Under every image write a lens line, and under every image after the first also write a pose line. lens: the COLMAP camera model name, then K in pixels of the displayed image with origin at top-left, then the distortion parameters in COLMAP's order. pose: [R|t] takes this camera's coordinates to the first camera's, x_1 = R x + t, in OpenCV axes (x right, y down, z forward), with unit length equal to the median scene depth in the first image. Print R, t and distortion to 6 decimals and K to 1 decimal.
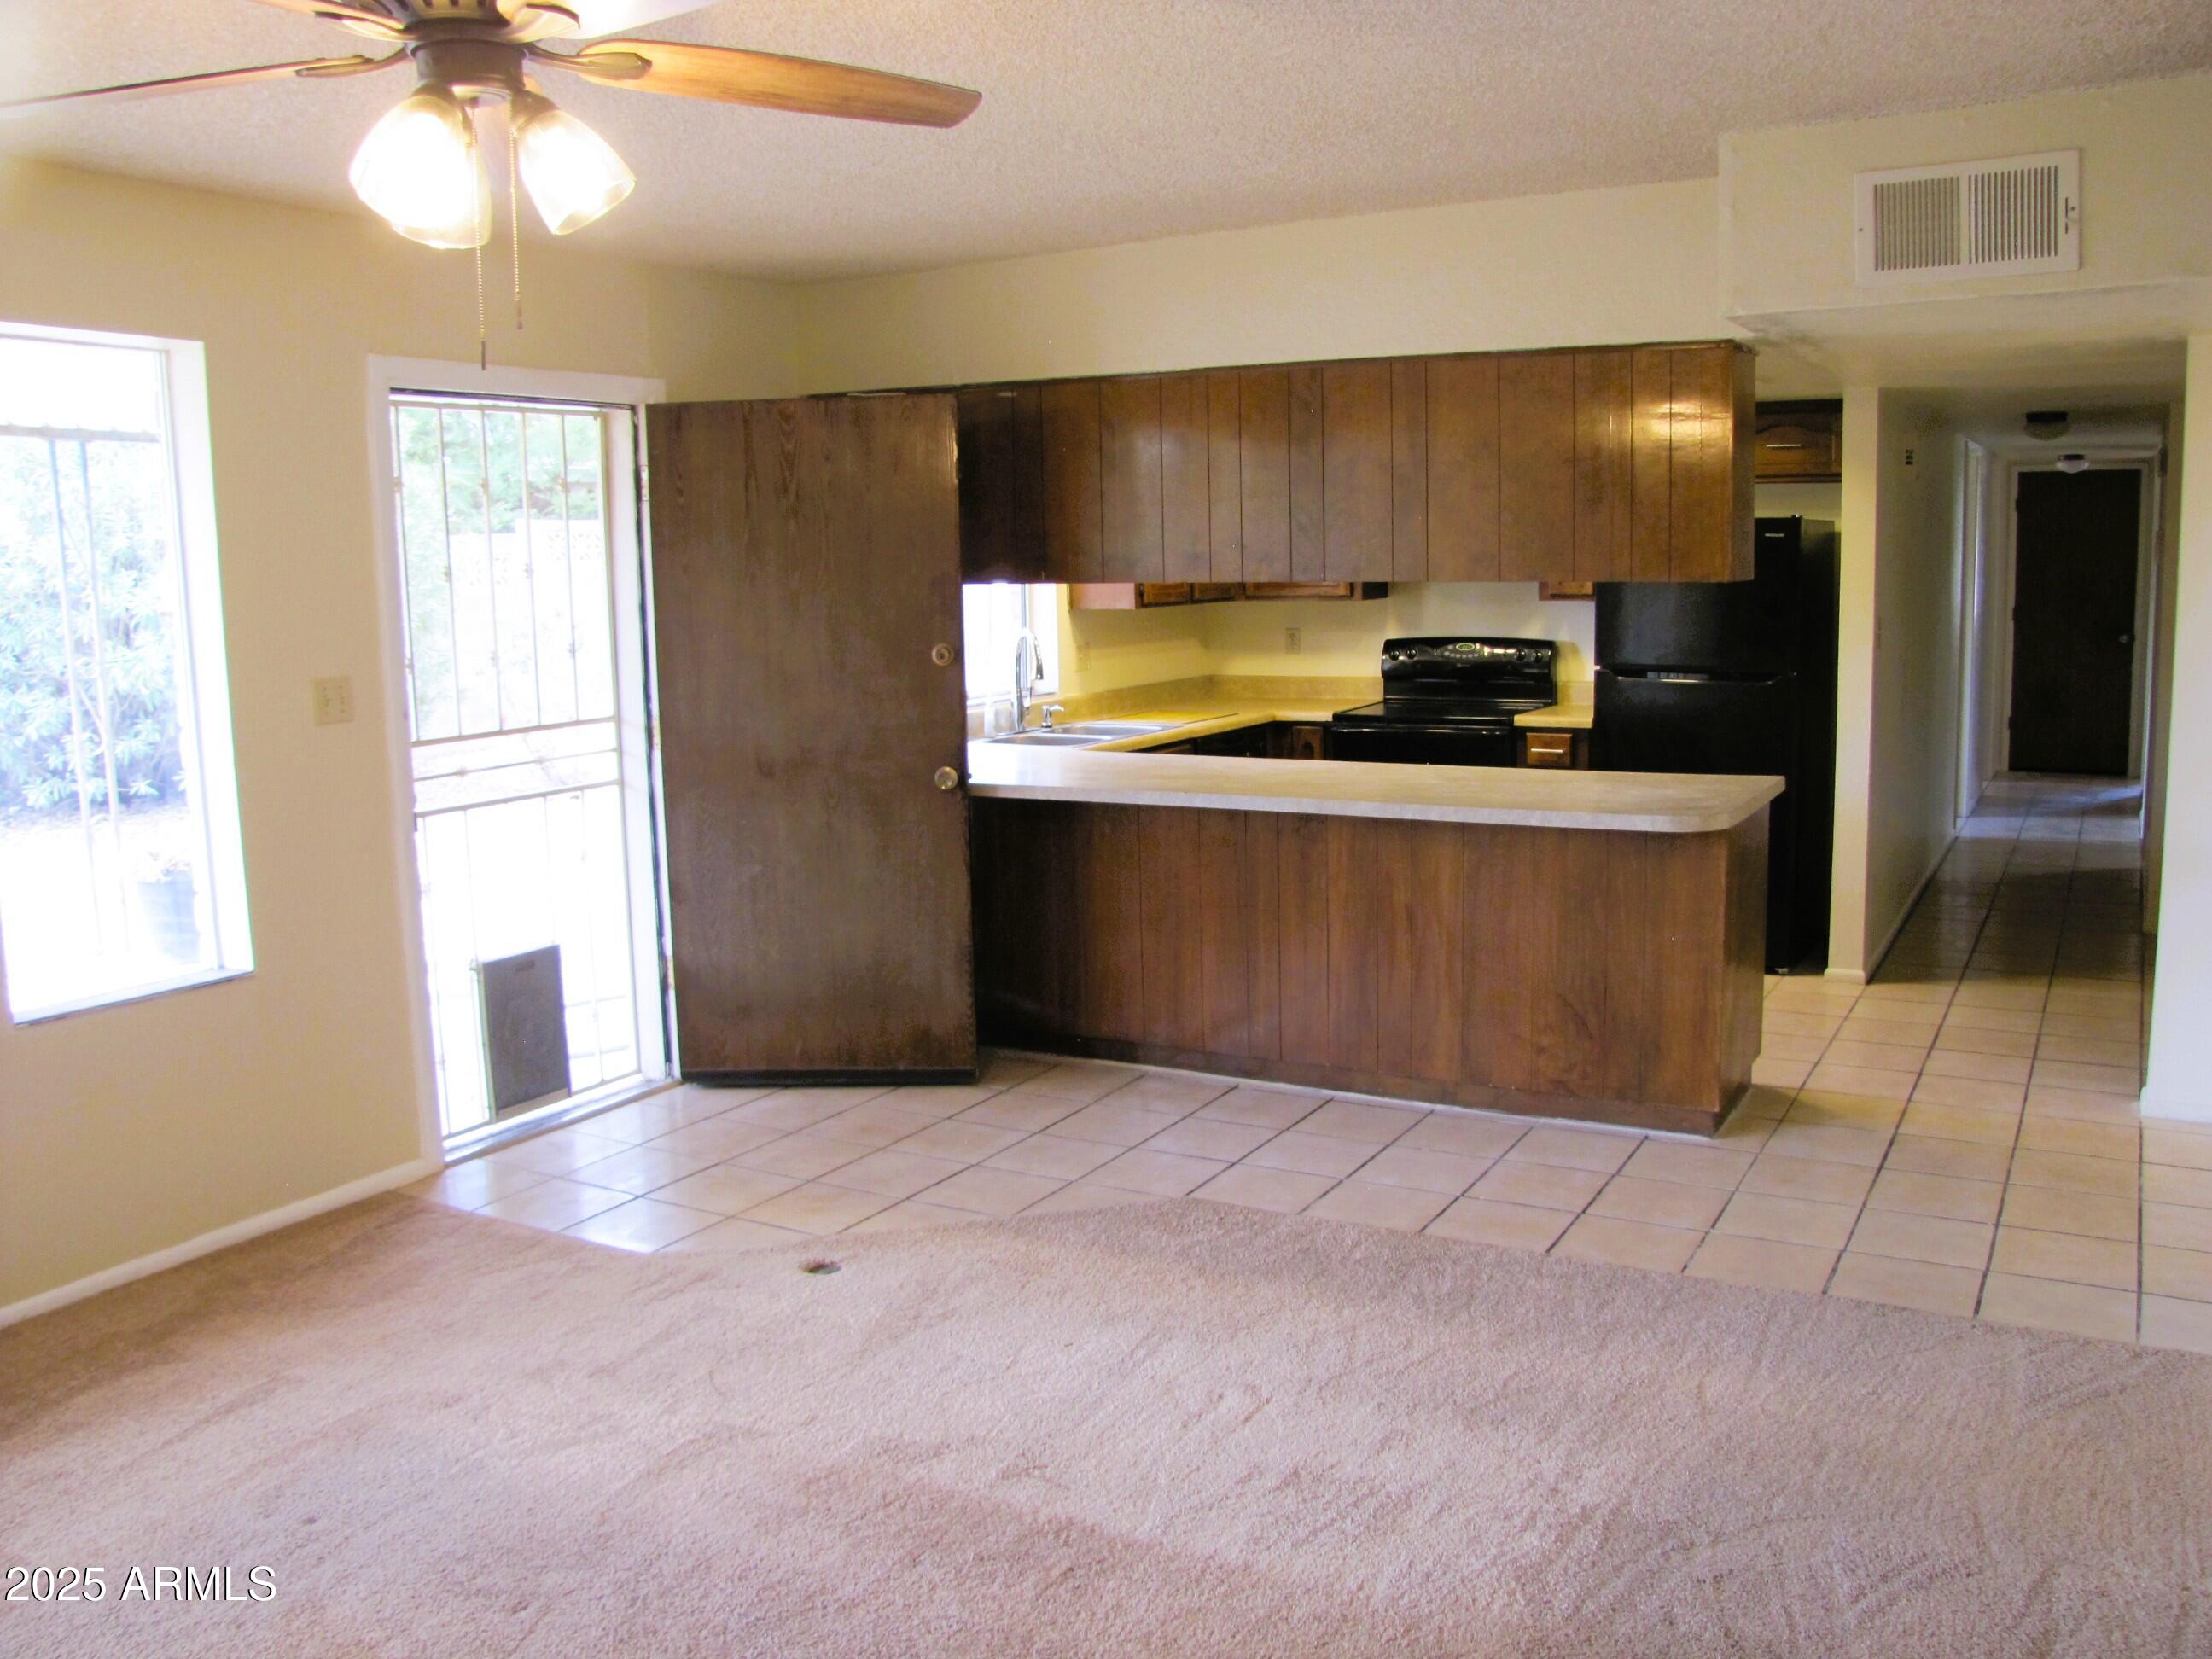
lens RADIAL K [[1864.4, 0, 1106.0], [0, 1864.4, 829.5], [0, 0, 1]] dist [-0.005821, -0.001163]
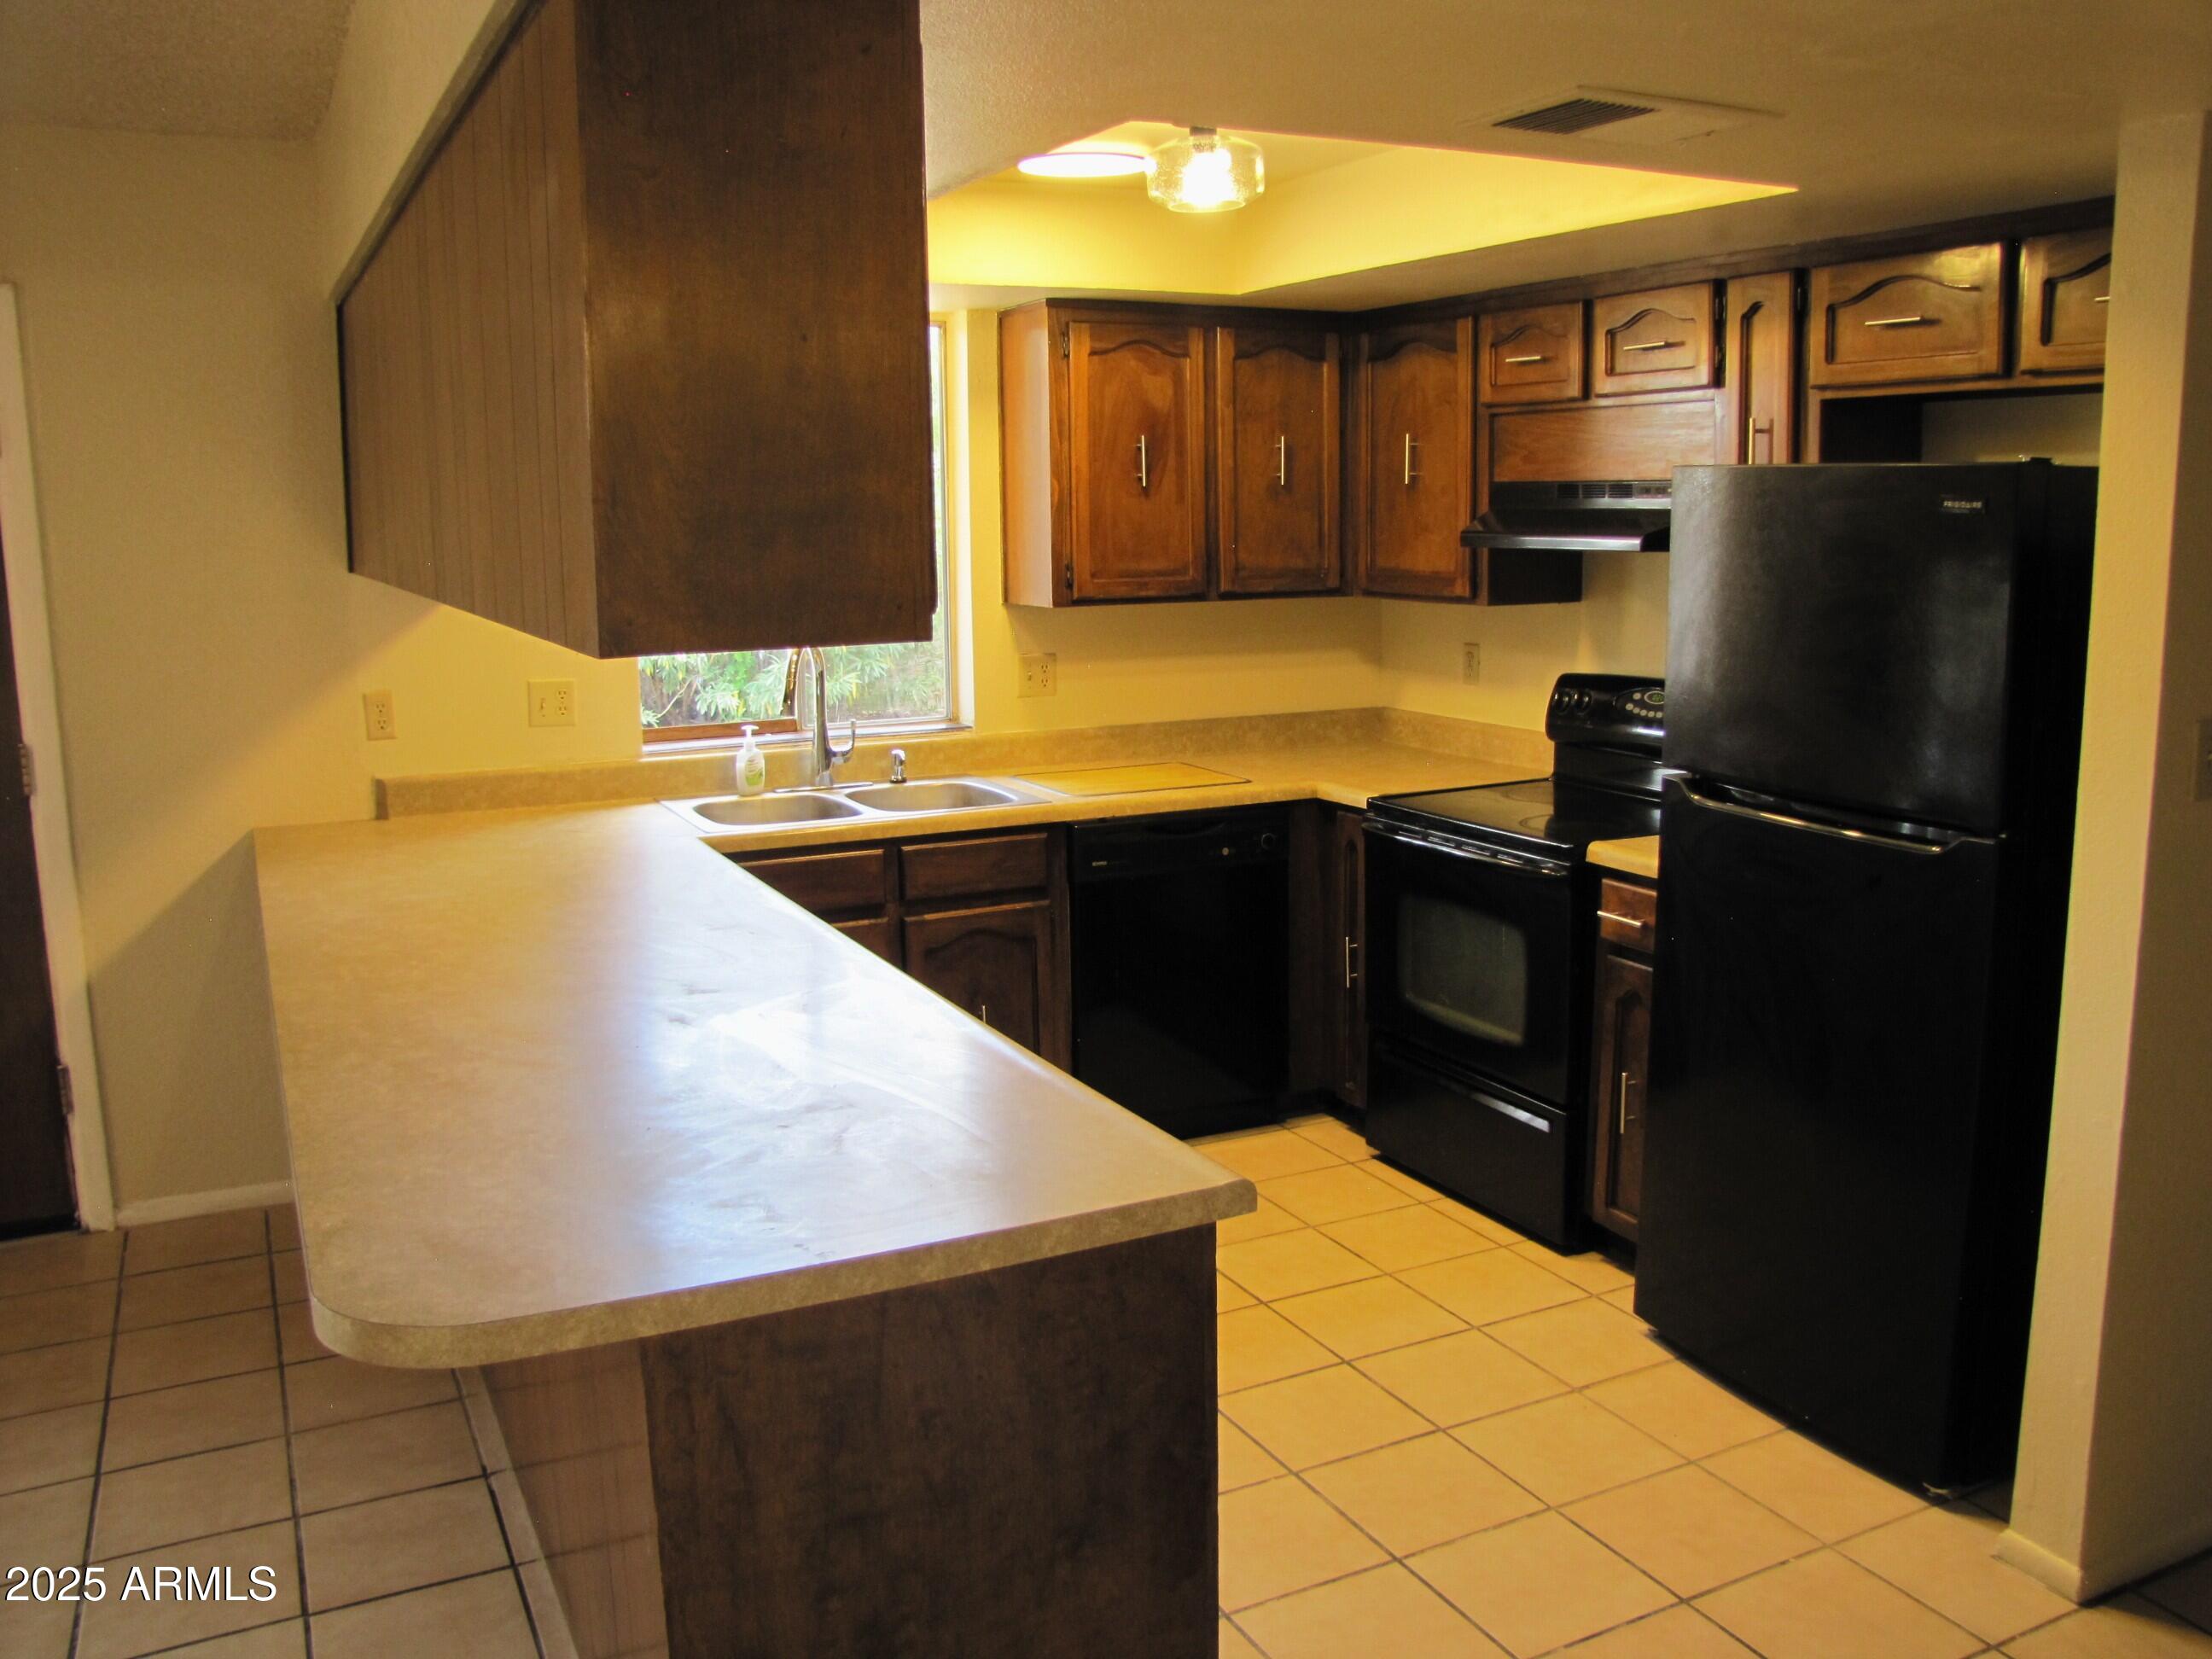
lens RADIAL K [[1864.4, 0, 1106.0], [0, 1864.4, 829.5], [0, 0, 1]] dist [-0.005821, -0.001163]
pose [[0.831002, 0.106003, -0.546076, 0.370581], [-0.085940, 0.994354, 0.062241, -0.080788], [0.549591, -0.004793, 0.835420, 0.455746]]
